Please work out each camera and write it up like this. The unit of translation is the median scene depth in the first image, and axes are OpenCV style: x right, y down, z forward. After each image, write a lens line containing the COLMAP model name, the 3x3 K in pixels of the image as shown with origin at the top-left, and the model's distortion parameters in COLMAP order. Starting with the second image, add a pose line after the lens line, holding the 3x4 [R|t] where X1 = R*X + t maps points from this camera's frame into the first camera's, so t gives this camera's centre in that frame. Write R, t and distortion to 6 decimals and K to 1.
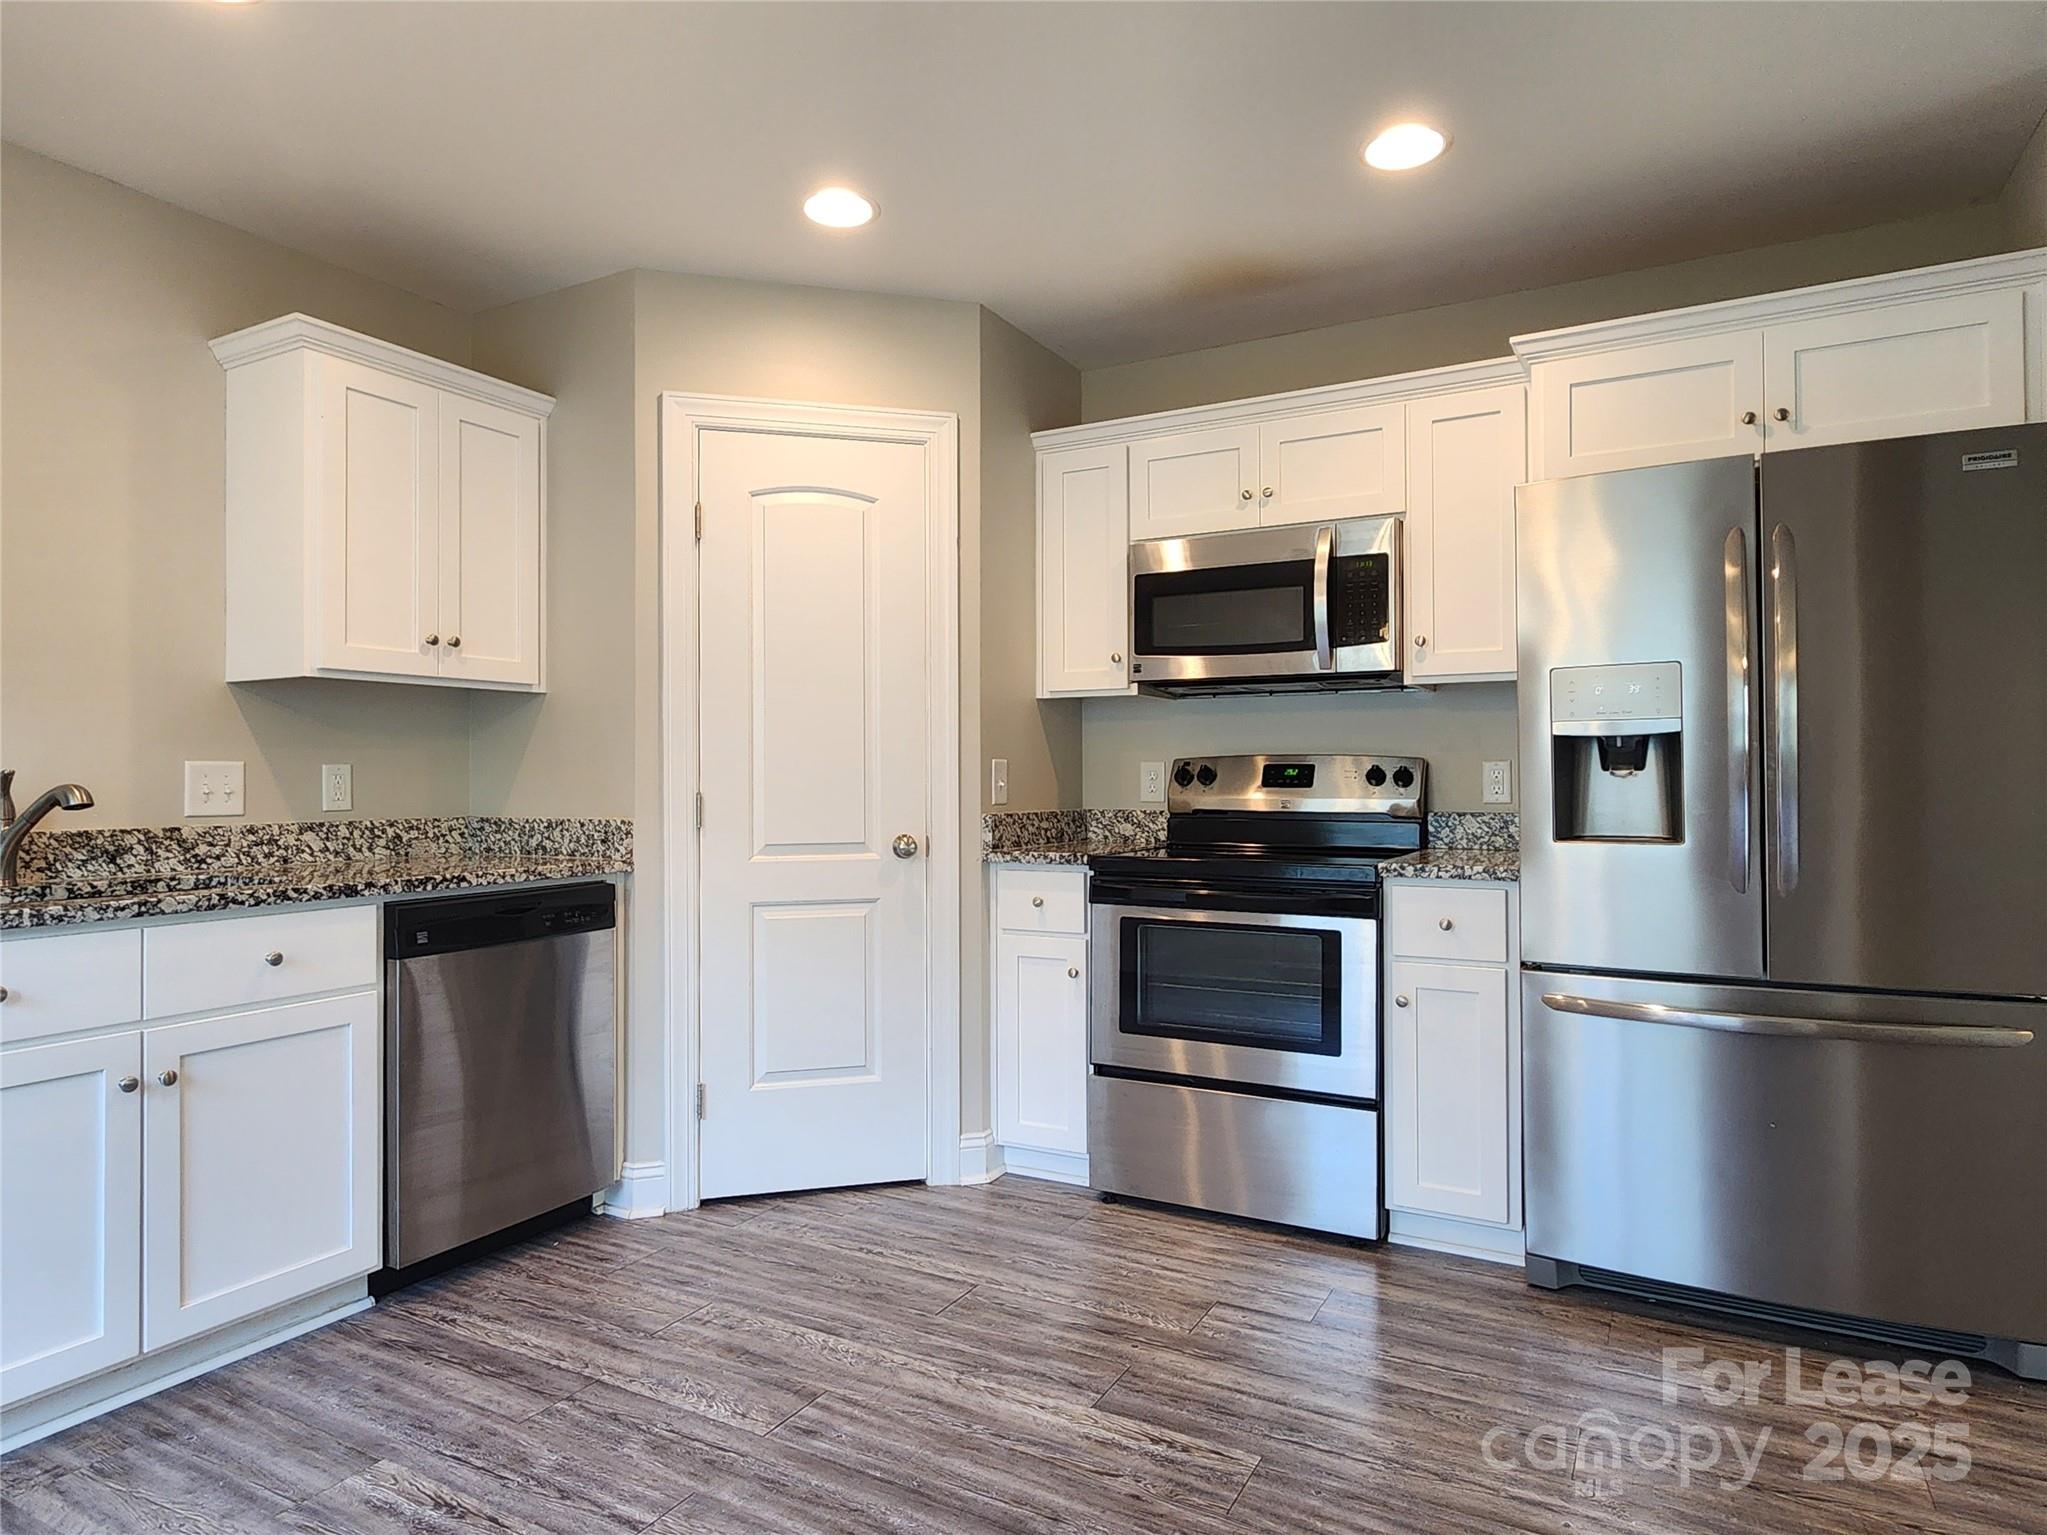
lens RADIAL K [[1207.8, 0, 1018.2], [0, 1207.8, 767.4], [0, 0, 1]] dist [-0.000758, 0.001043]
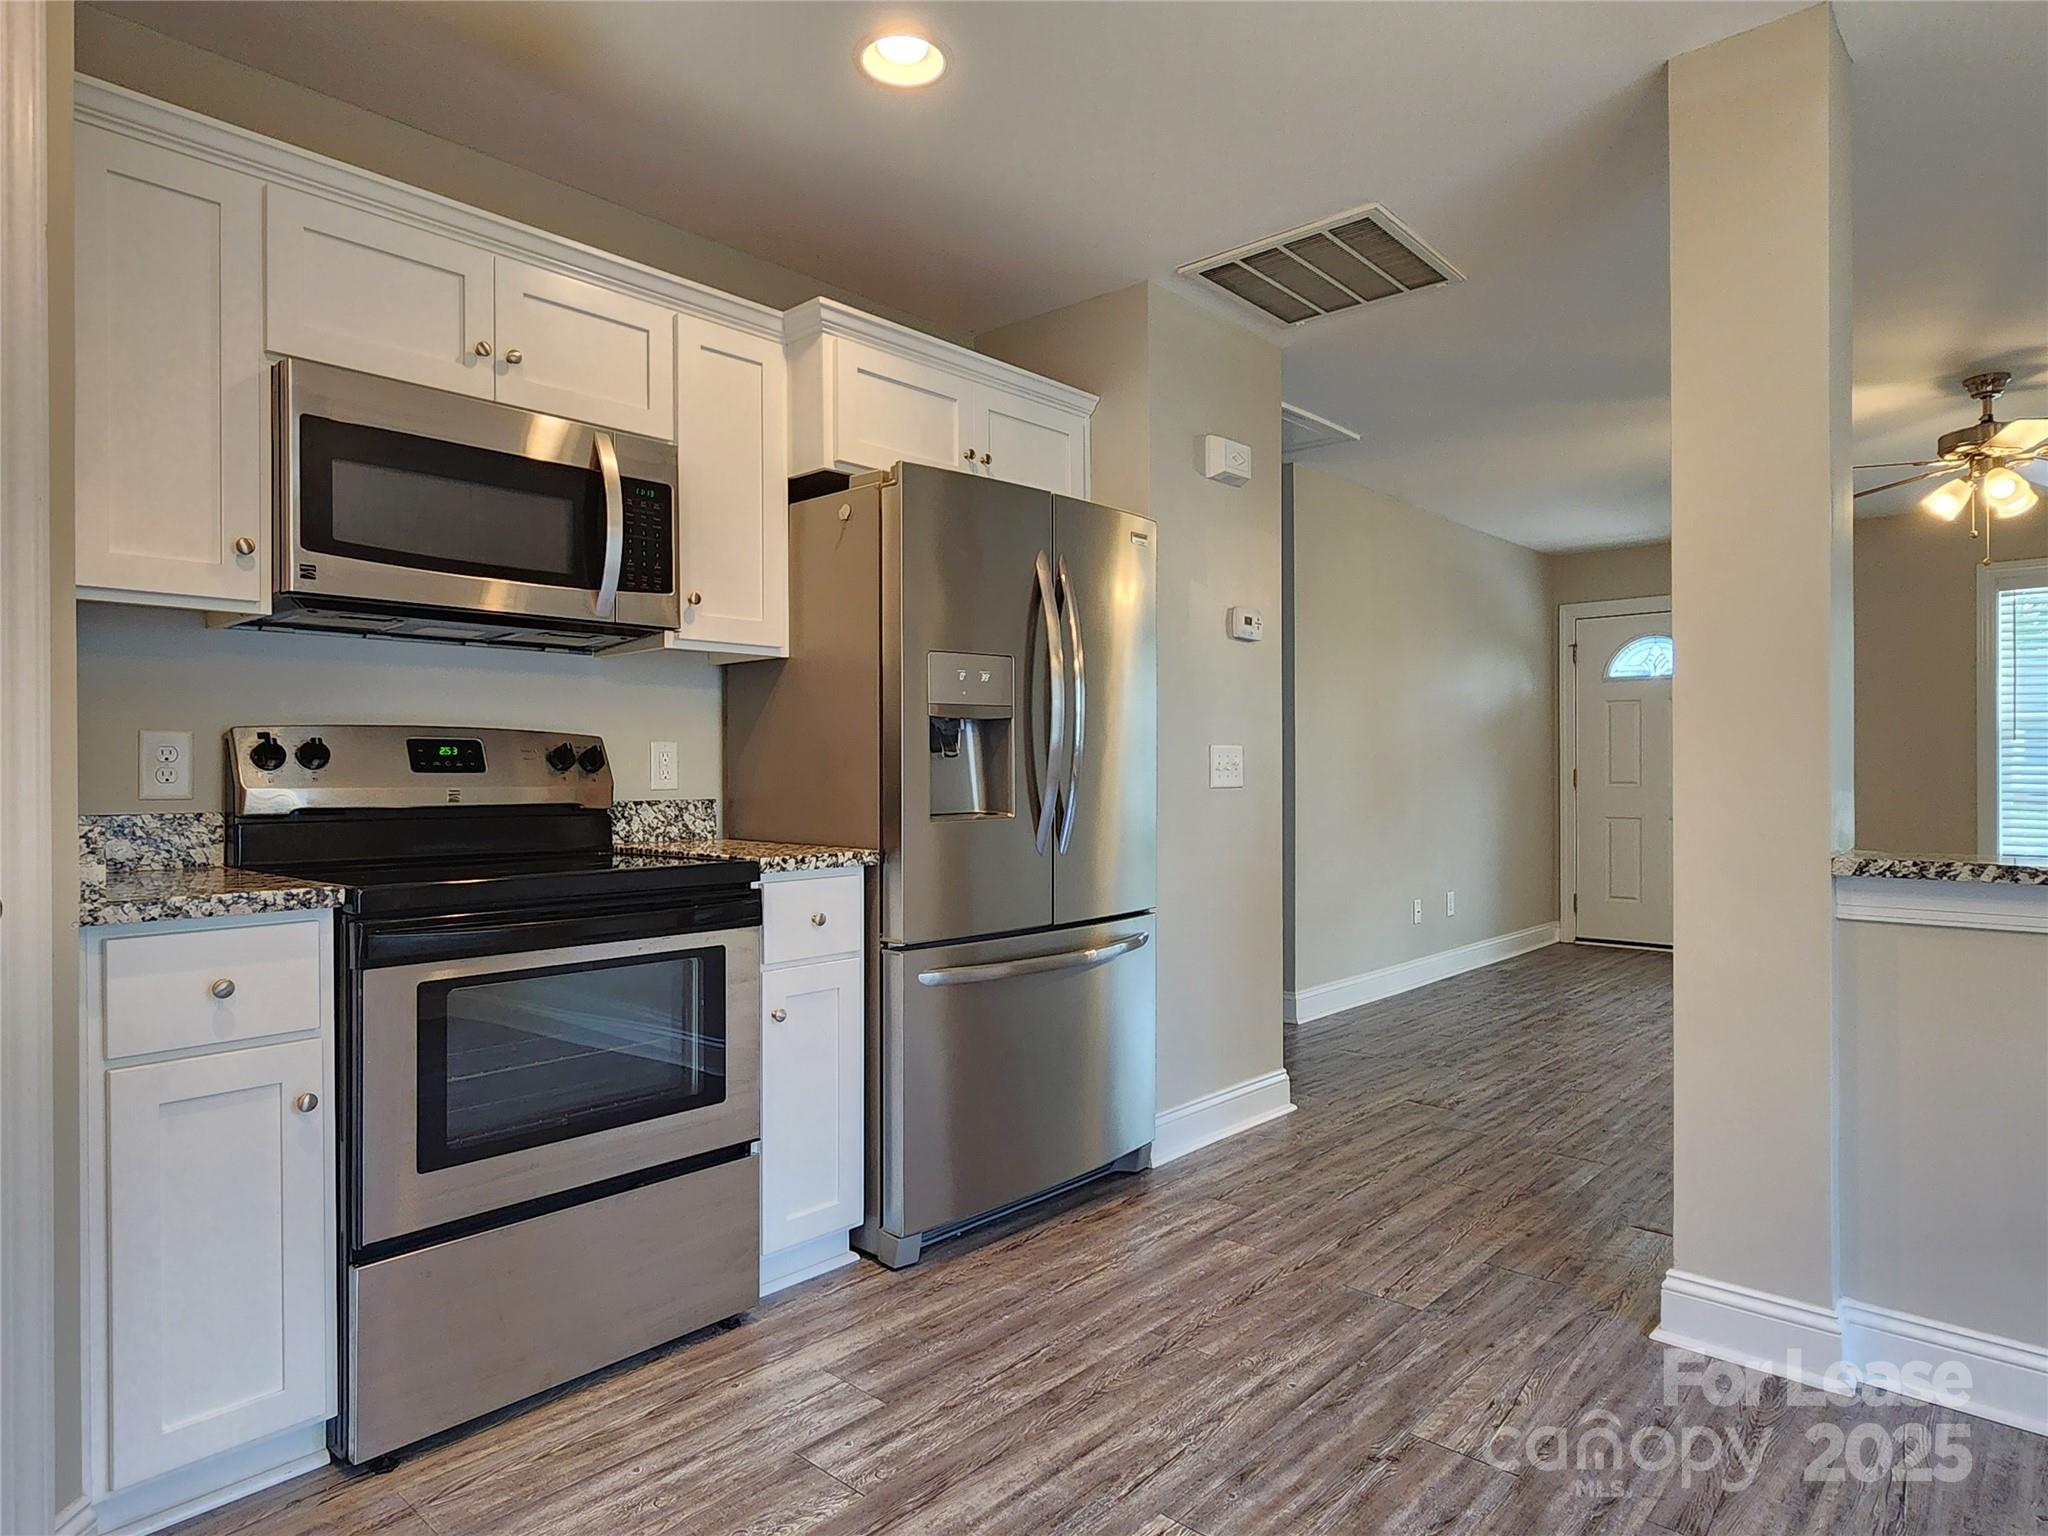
lens RADIAL K [[1208.4, 0, 1007.9], [0, 1208.4, 767.2], [0, 0, 1]] dist [-0.000758, 0.001043]
pose [[0.228852, 0.005140, 0.973448, -0.475307], [-0.005454, 0.999977, -0.003998, 0.017654], [-0.973446, -0.004394, 0.228875, 0.623616]]
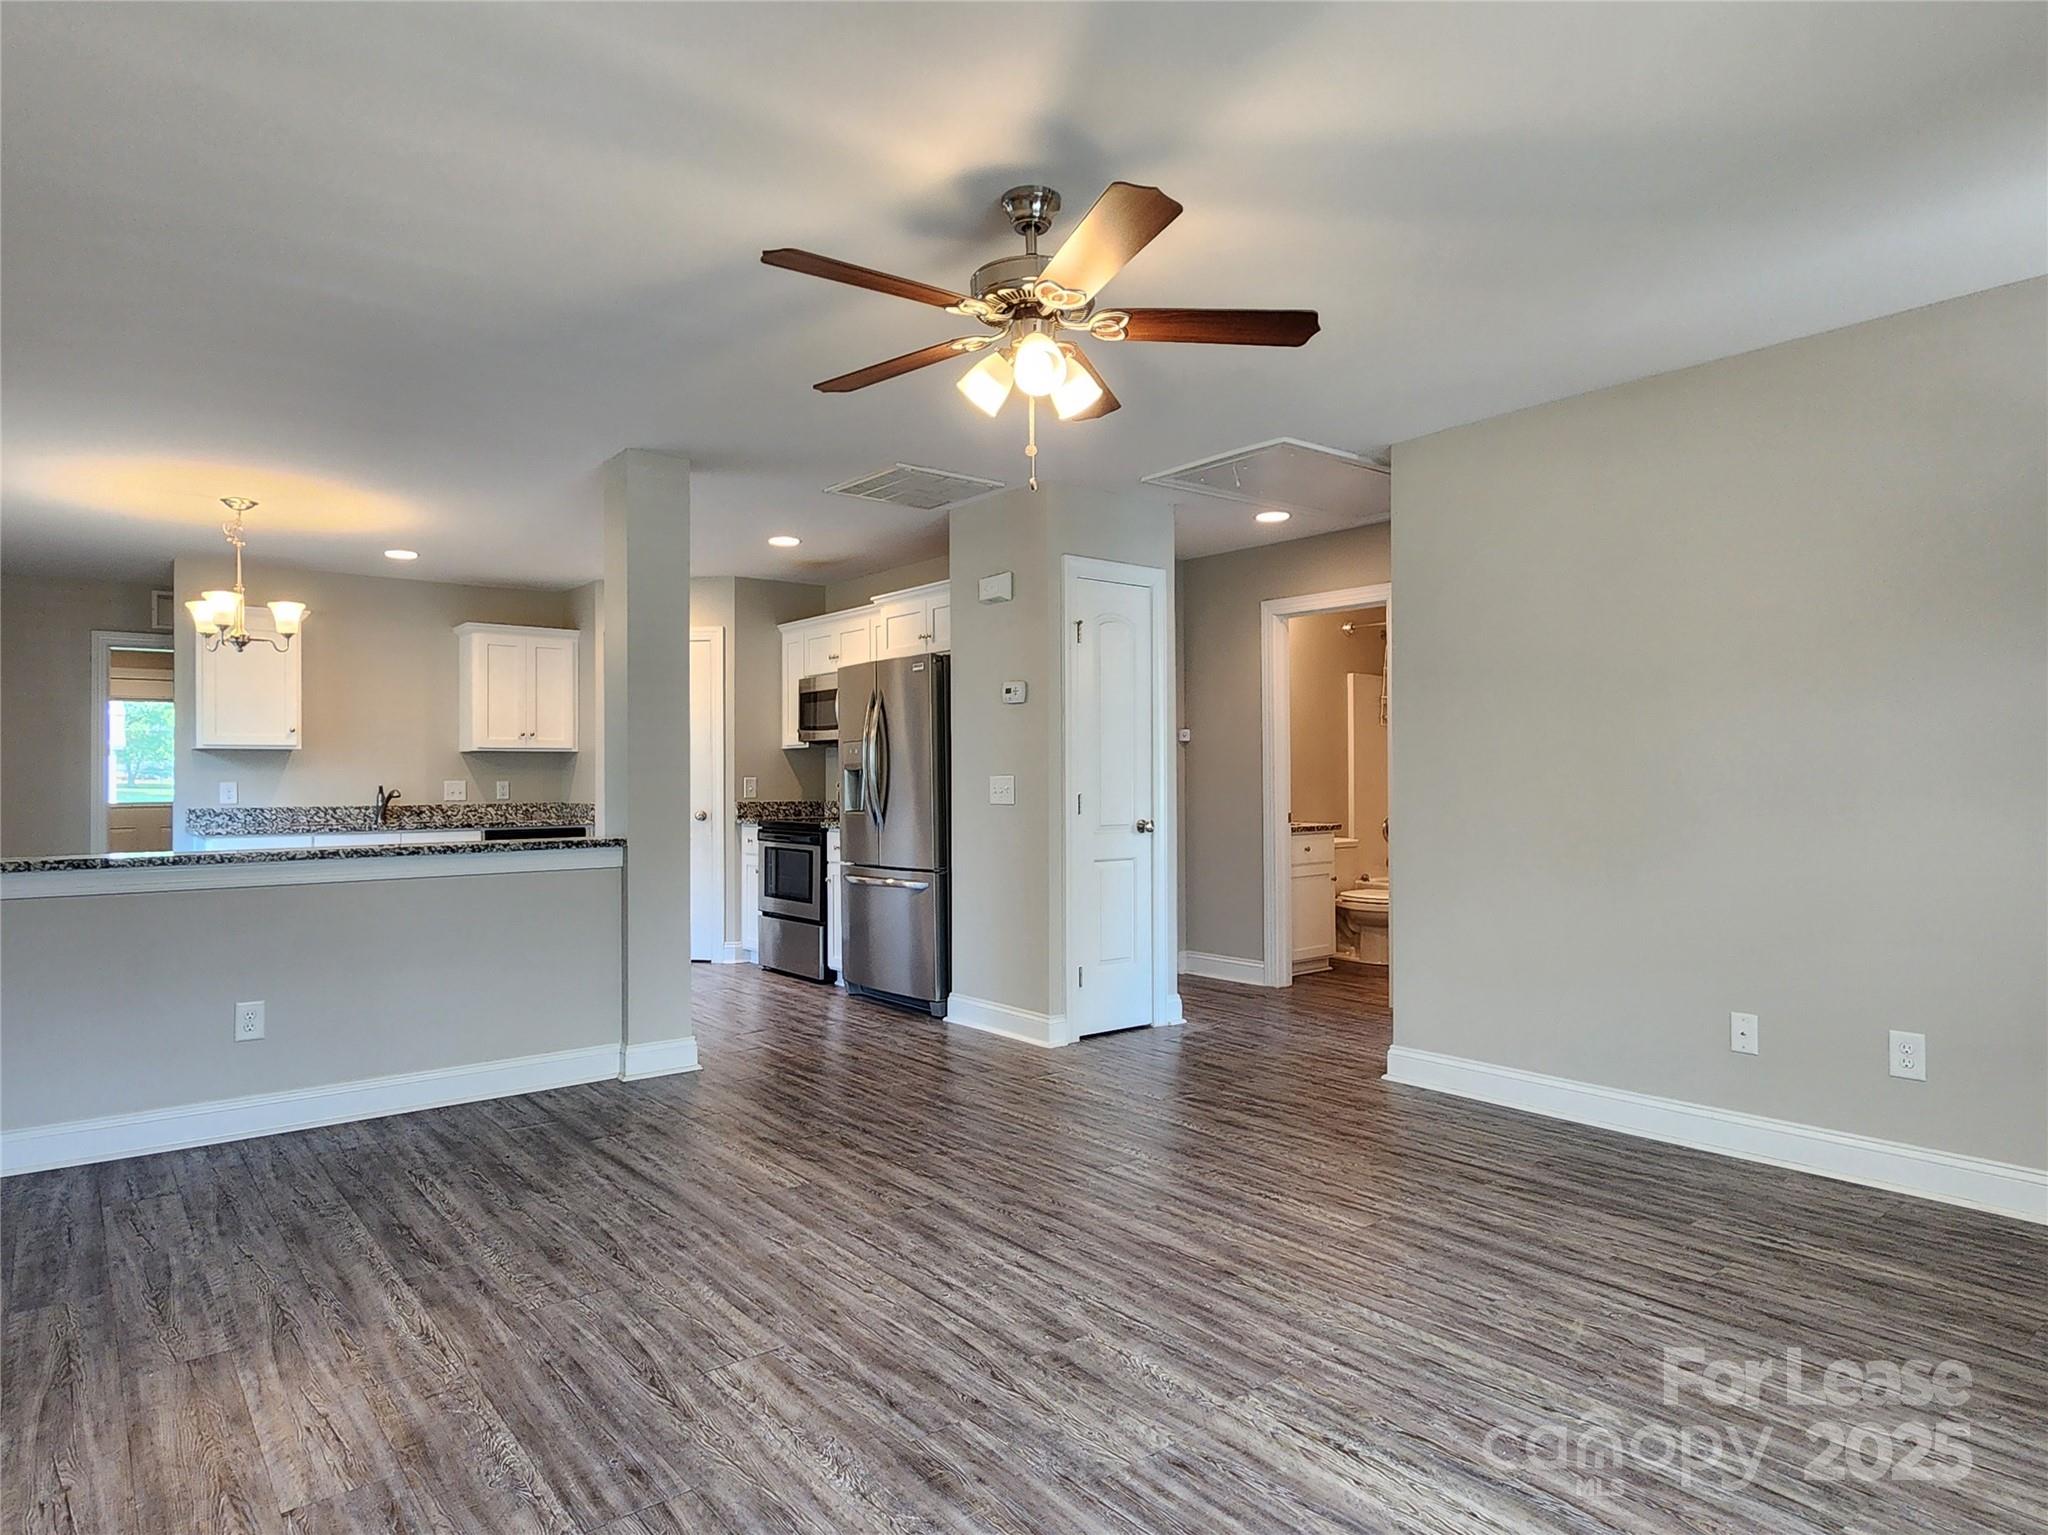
lens RADIAL K [[1208.4, 0, 1036.1], [0, 1208.4, 777.8], [0, 0, 1]] dist [-0.000758, 0.001043]
pose [[0.926488, -0.004007, -0.376304, 1.563676], [0.007124, 0.999951, 0.006894, -0.021431], [0.376258, -0.009068, 0.926471, -1.030527]]
